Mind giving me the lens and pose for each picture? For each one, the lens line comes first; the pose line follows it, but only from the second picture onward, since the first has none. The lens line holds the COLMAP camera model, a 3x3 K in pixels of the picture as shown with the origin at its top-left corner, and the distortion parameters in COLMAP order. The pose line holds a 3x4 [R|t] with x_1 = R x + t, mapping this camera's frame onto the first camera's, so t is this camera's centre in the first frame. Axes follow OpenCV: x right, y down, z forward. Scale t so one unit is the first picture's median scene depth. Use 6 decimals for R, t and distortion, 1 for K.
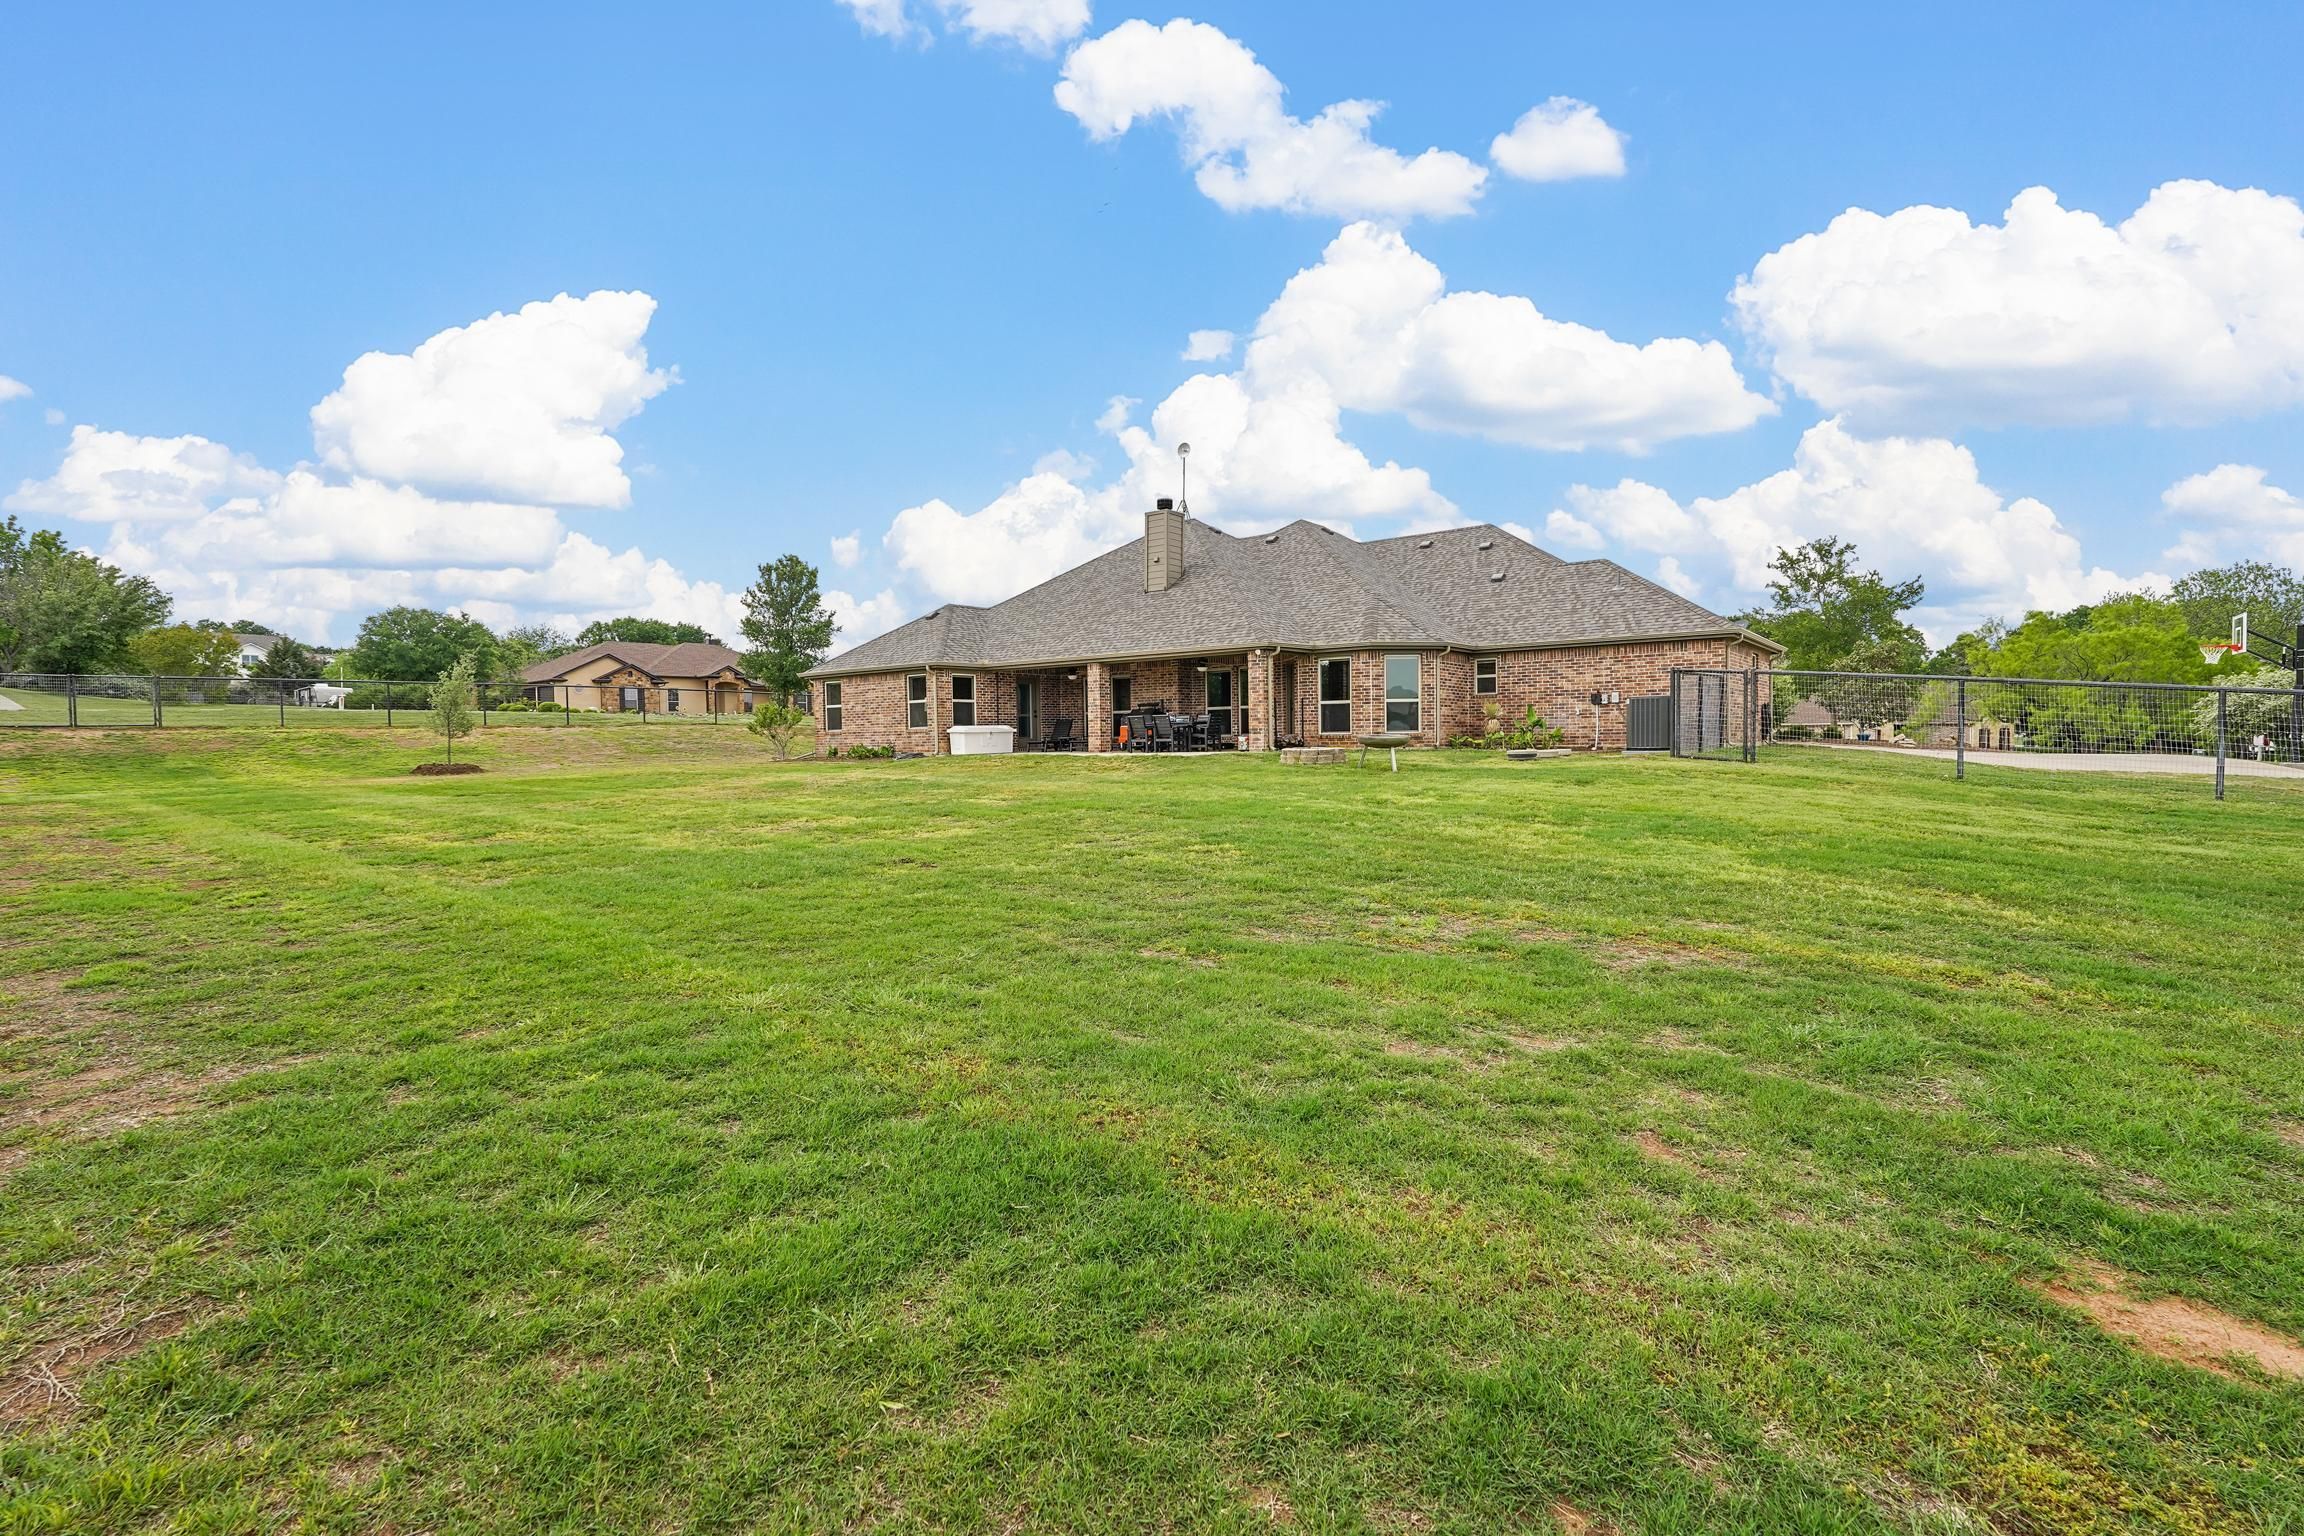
lens RADIAL K [[1019.2, 0, 1152.8], [0, 1019.2, 770.3], [0, 0, 1]] dist [-0.002470, 0.000526]
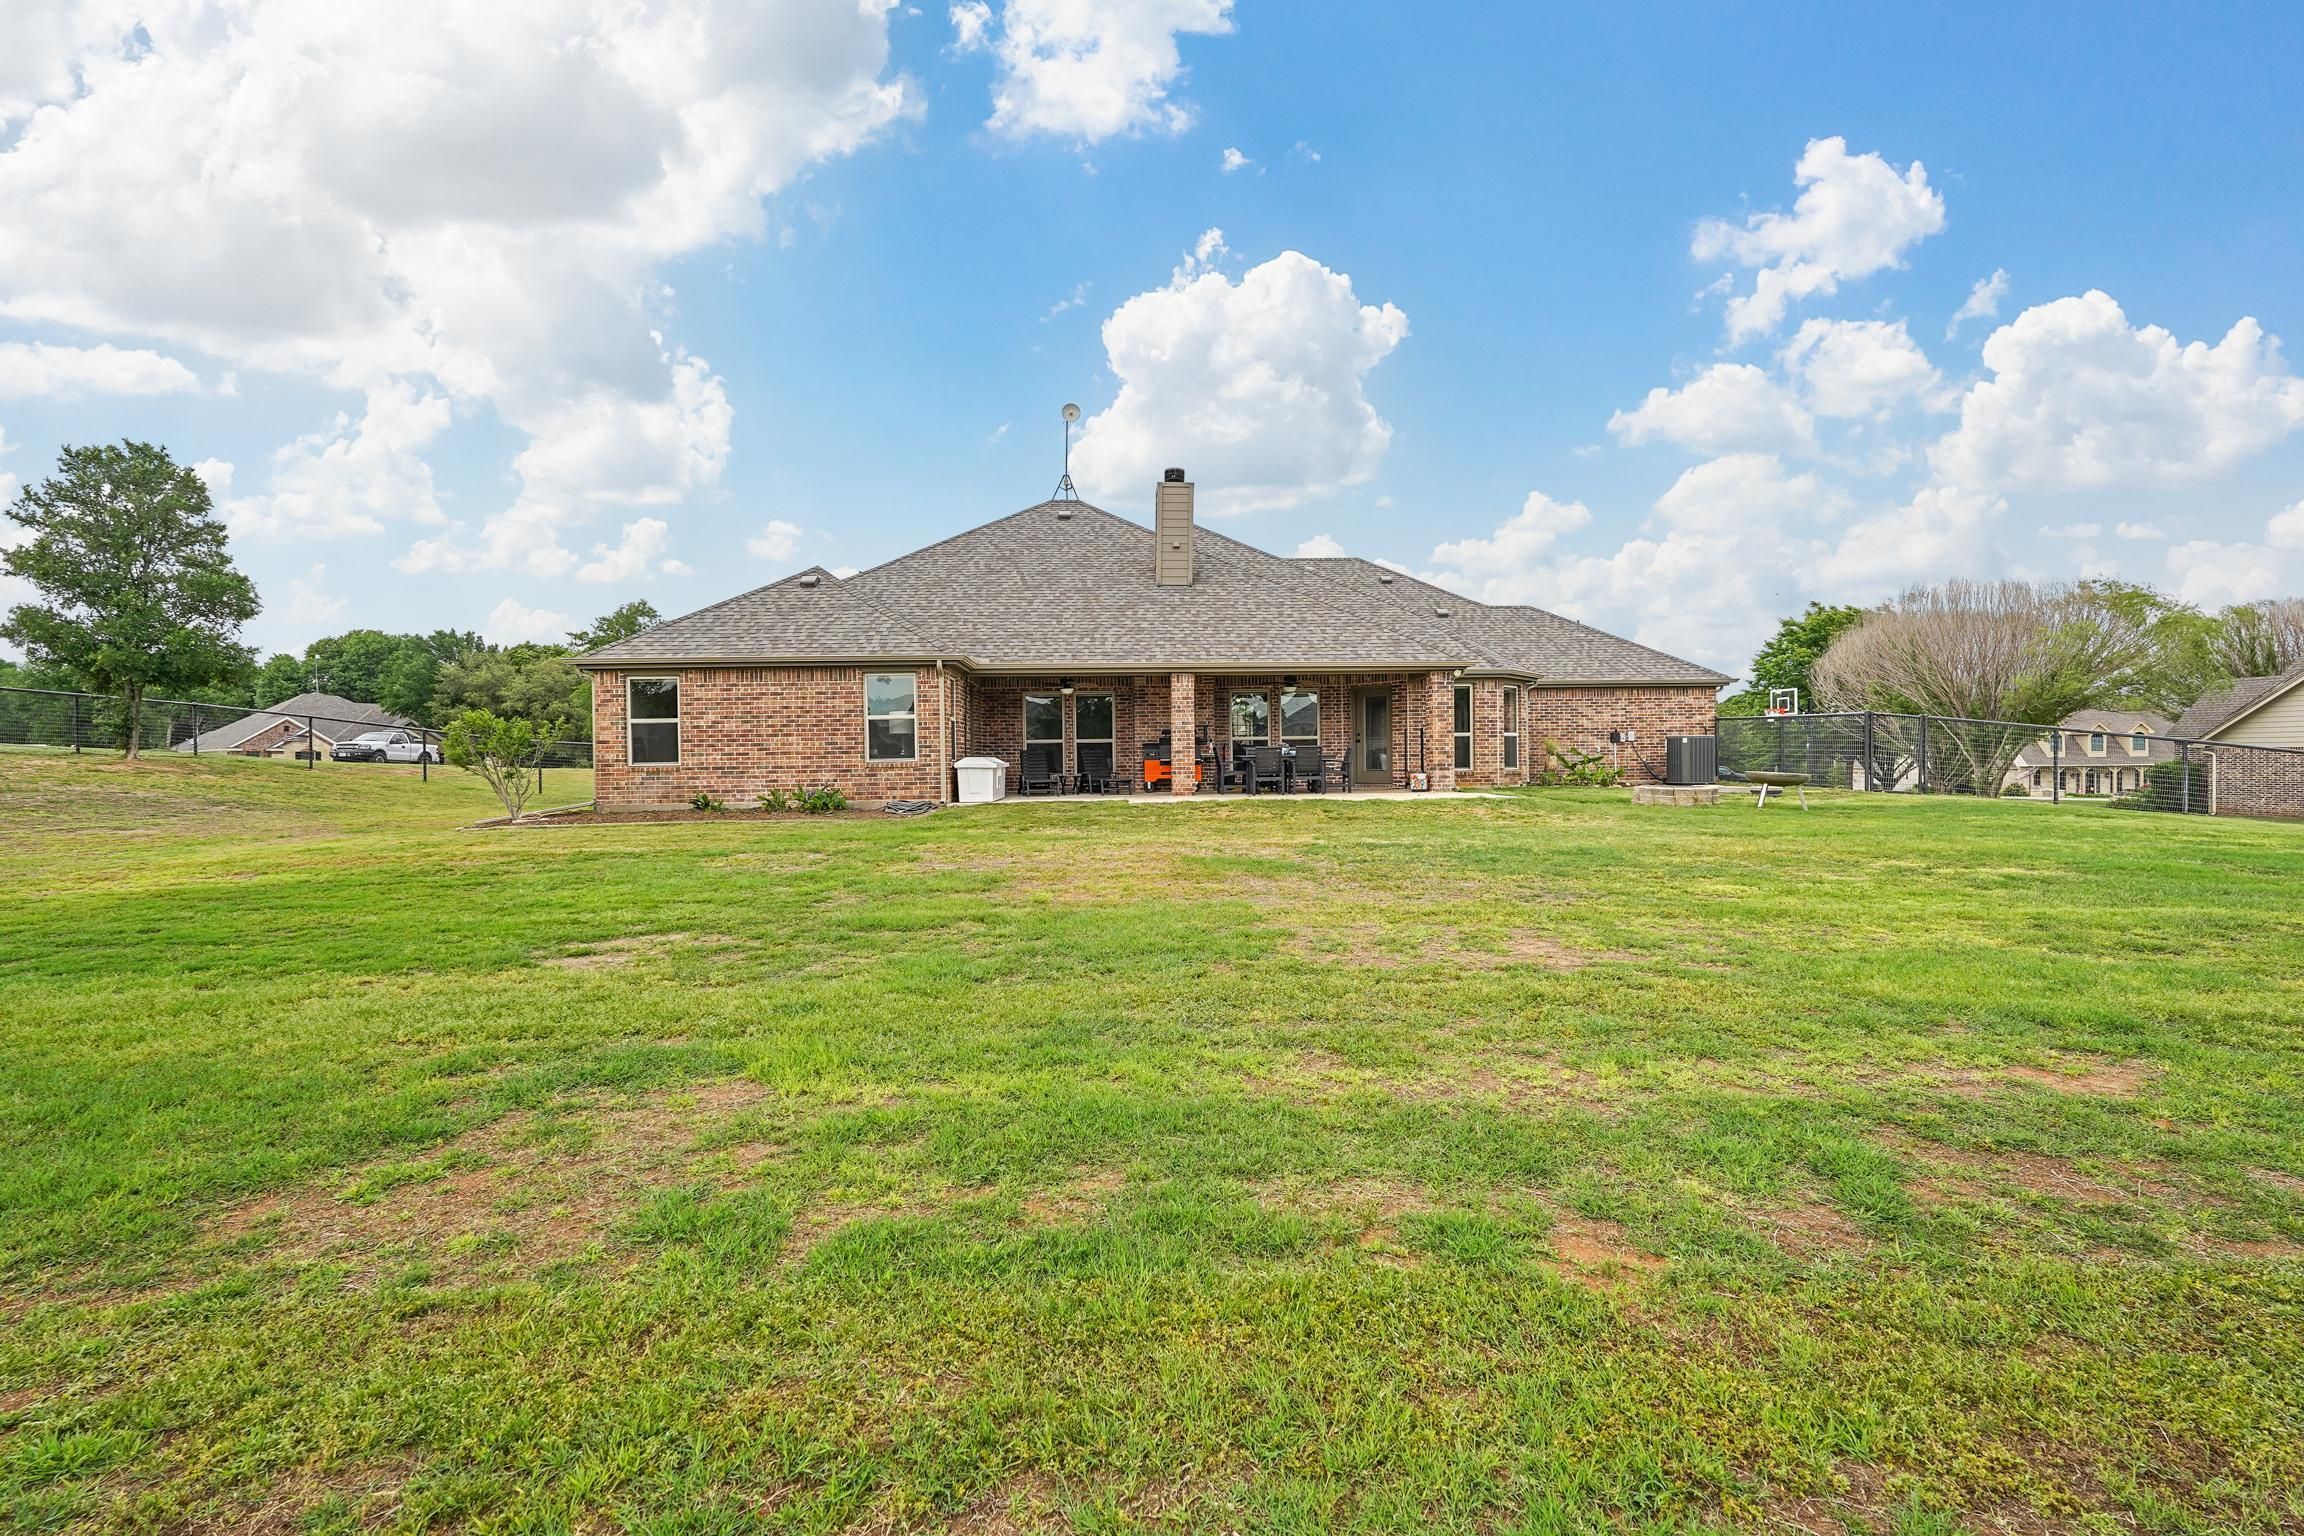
lens RADIAL K [[1019.2, 0, 1152.8], [0, 1019.2, 770.3], [0, 0, 1]] dist [-0.002470, 0.000526]
pose [[0.757081, 0.001627, 0.653319, -0.550667], [0.024522, 0.999221, -0.030905, -0.013399], [-0.652861, 0.039418, 0.756451, 0.461266]]
